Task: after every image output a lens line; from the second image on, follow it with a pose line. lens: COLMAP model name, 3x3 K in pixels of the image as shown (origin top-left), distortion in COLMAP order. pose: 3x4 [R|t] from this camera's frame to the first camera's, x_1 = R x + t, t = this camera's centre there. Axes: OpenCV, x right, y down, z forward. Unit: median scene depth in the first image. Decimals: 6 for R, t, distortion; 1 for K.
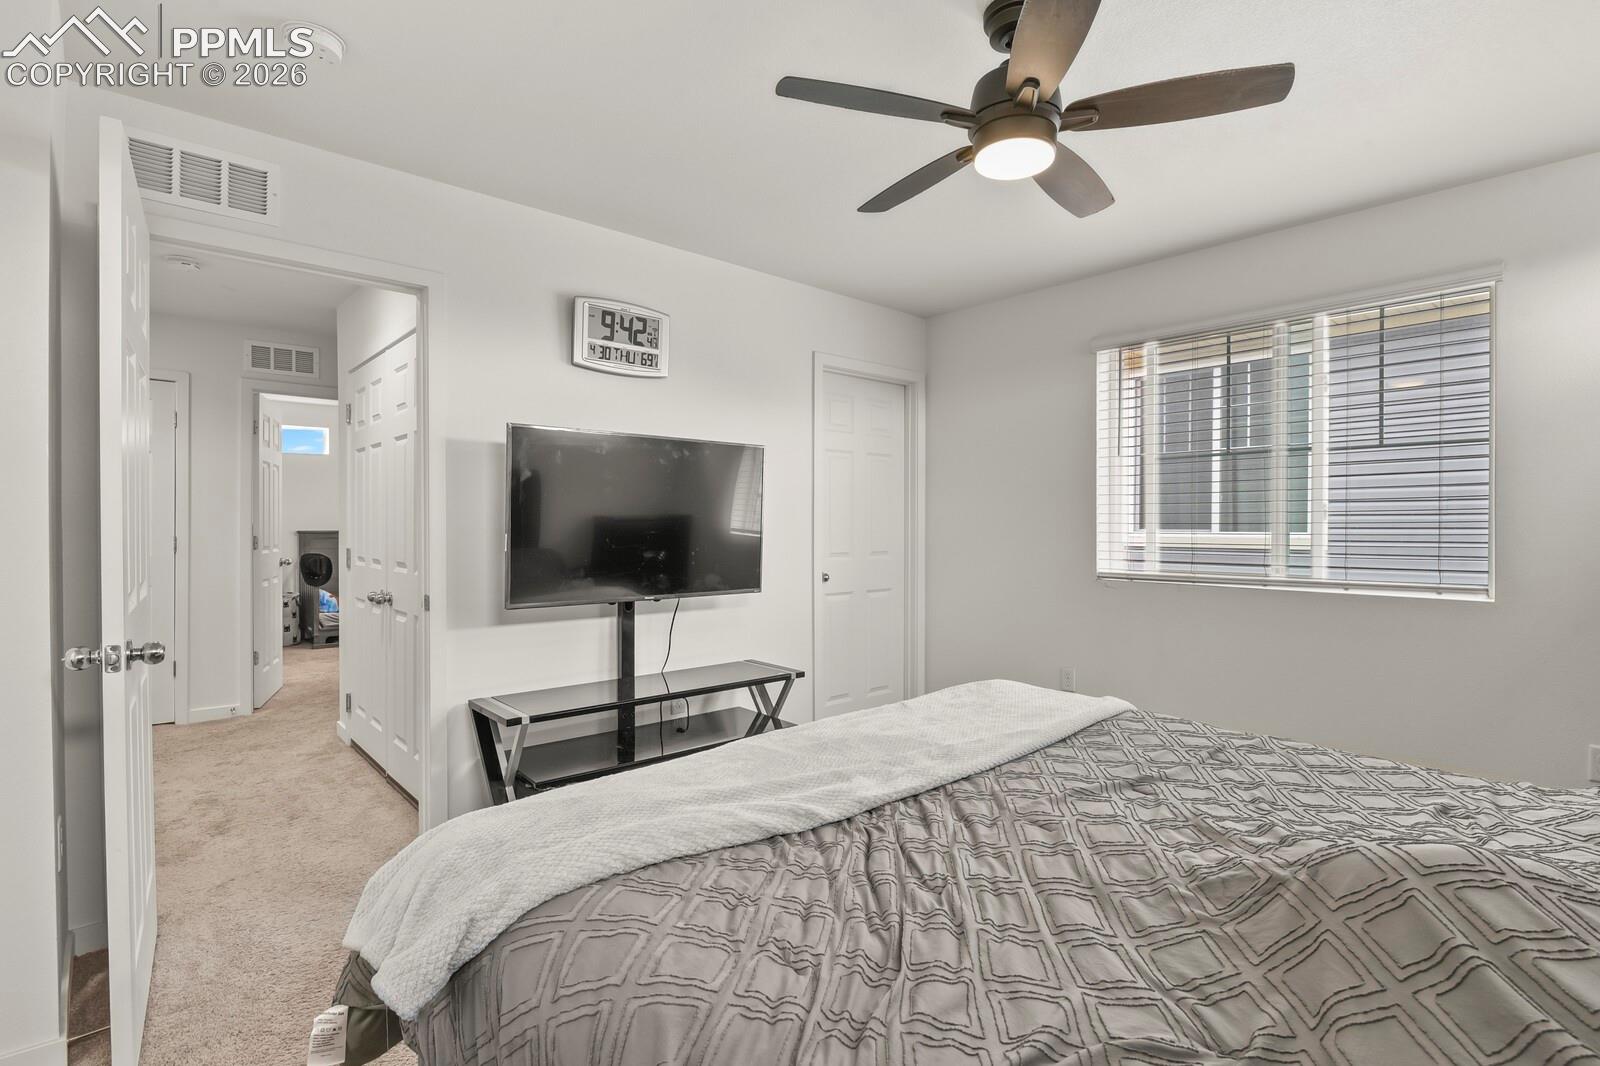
lens RADIAL K [[774.3, 0, 811.0], [0, 774.3, 533.4], [0, 0, 1]] dist [-0.003925, -0.006753]
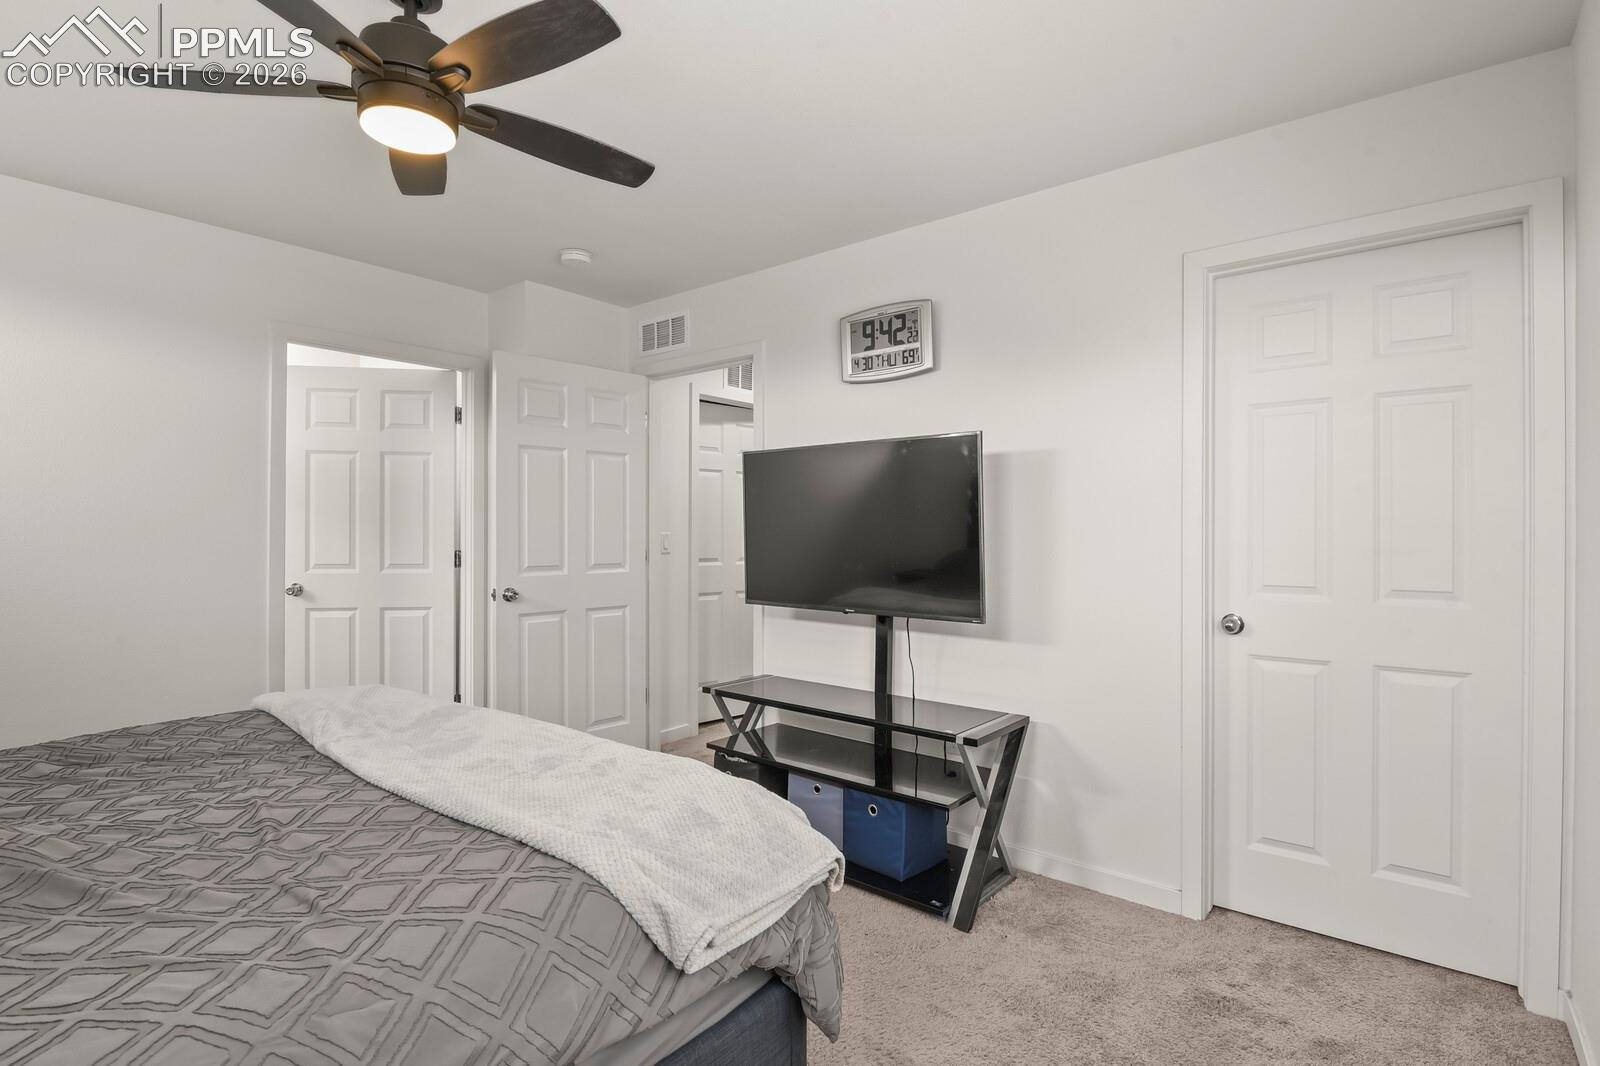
lens RADIAL K [[774.3, 0, 811.0], [0, 774.3, 533.4], [0, 0, 1]] dist [-0.003925, -0.006753]
pose [[0.139484, 0.006136, -0.990205, 0.704560], [-0.007365, 0.999960, 0.005158, -0.017148], [0.990197, 0.006574, 0.139524, 0.772107]]
